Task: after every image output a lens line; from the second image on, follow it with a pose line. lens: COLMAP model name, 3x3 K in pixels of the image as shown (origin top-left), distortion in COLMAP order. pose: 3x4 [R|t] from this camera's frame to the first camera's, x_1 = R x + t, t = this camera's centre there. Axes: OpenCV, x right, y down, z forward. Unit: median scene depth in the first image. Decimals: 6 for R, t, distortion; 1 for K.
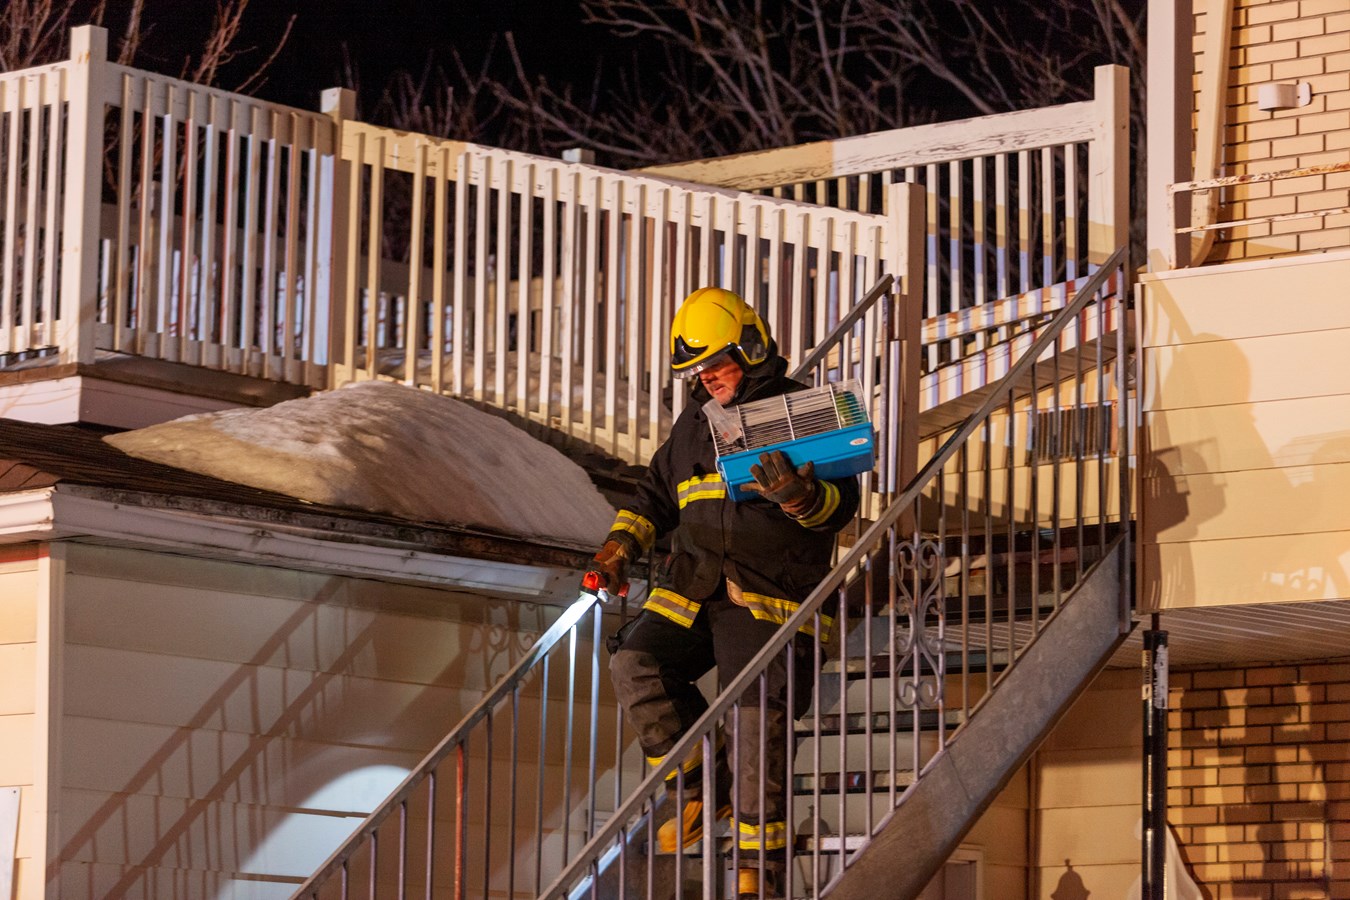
lens RADIAL K [[4645.8, 0, 676.3], [0, 4645.8, 532.2], [0, 0, 1]] dist [-0.083611, -1.474005]
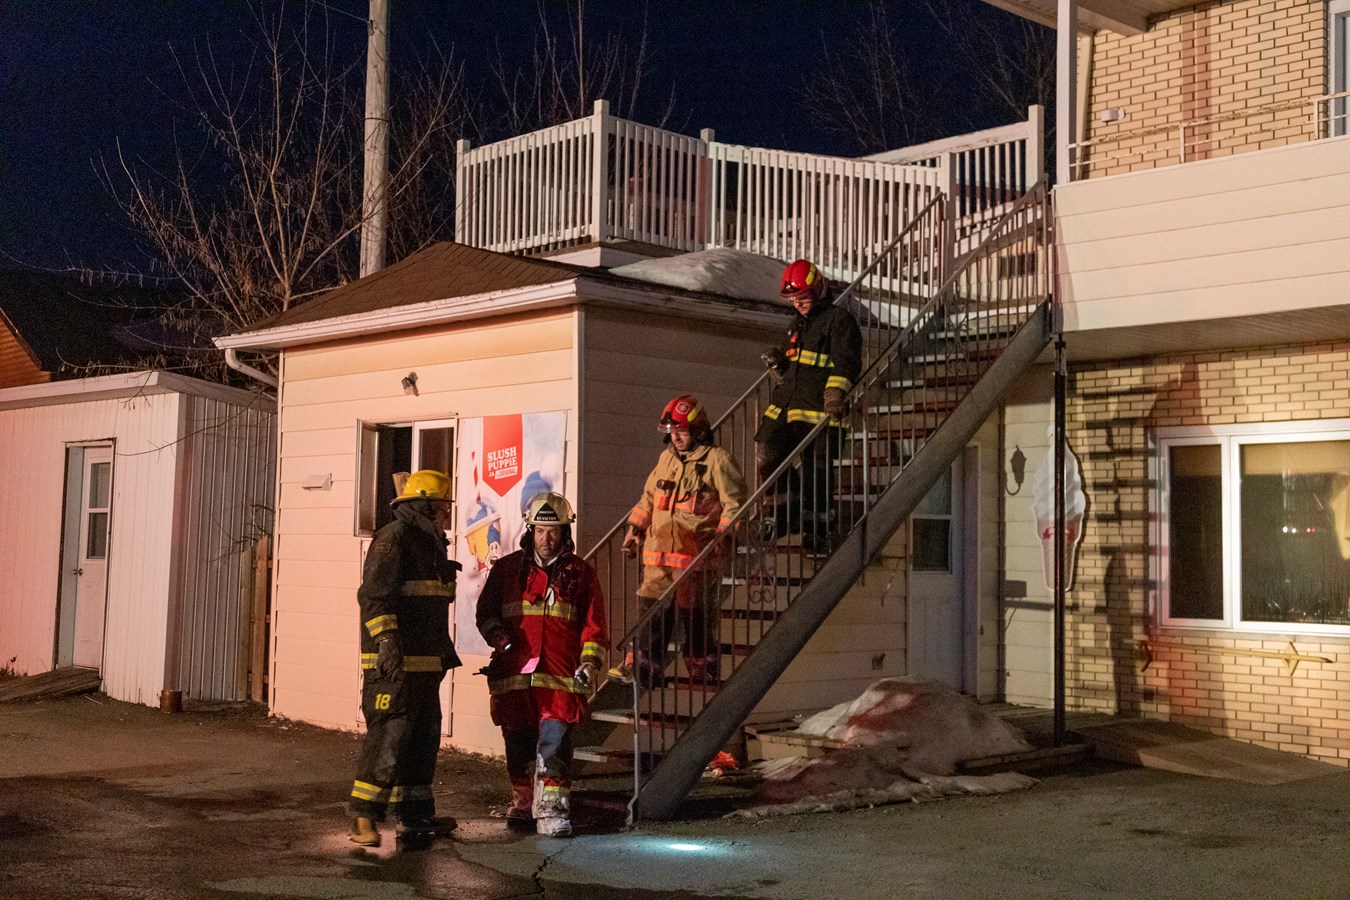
lens RADIAL K [[1624.4, 0, 675.0], [0, 1624.4, 450.0], [0, 0, 1]] dist [0.009533, -0.006599]
pose [[0.994204, -0.007418, -0.107257, -0.000297], [0.013625, 0.998266, 0.057261, 0.023577], [0.106646, -0.058391, 0.992581, 0.160541]]
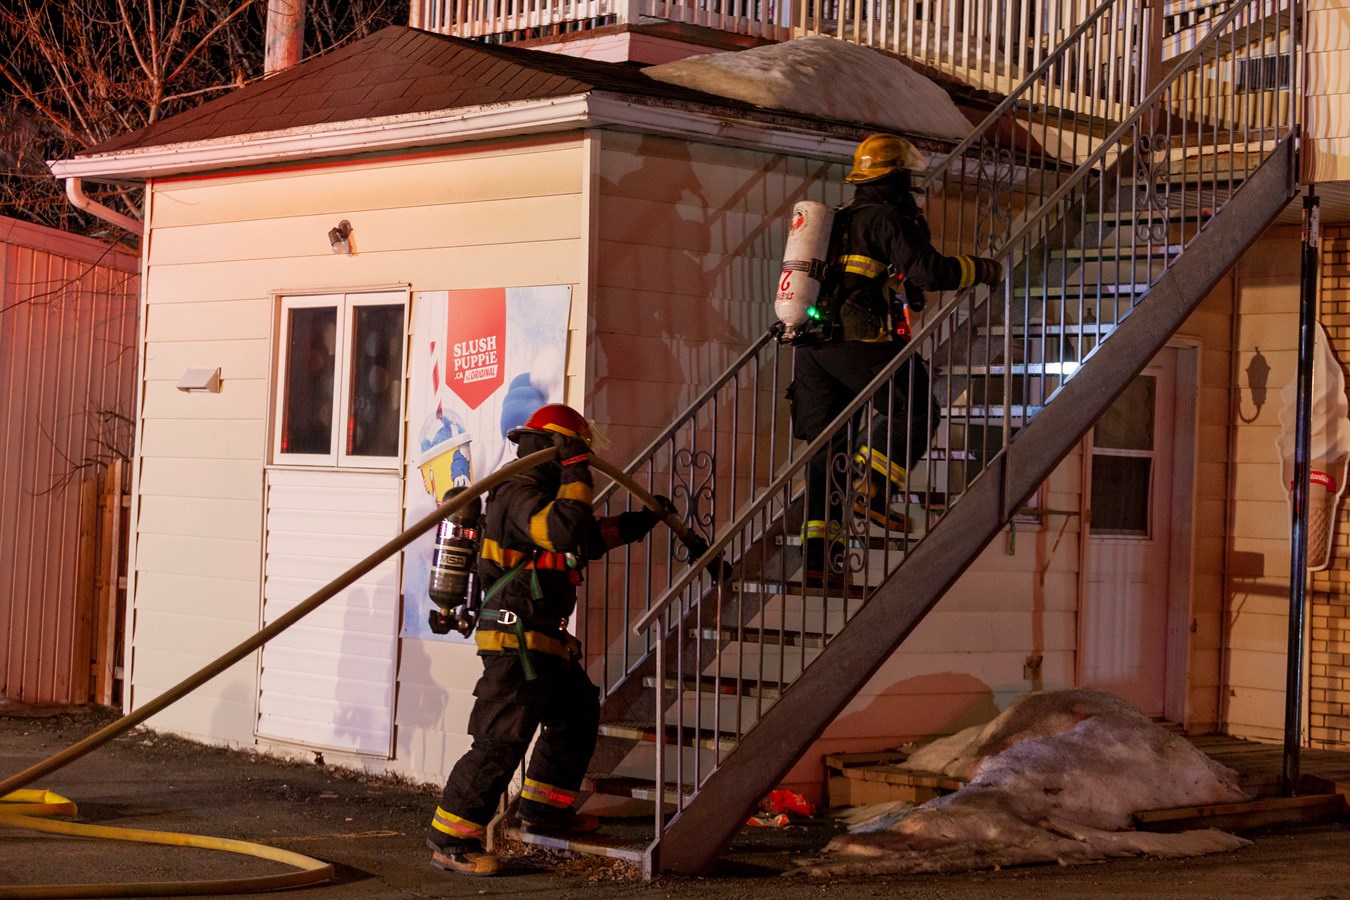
lens RADIAL K [[2768.5, 0, 678.8], [0, 2768.5, 435.5], [0, 0, 1]] dist [-0.126284, 0.072420]
pose [[0.990274, 0.019202, -0.137799, 0.020606], [-0.005845, 0.995297, 0.096689, 0.012082], [0.139008, -0.094944, 0.985729, 0.059728]]
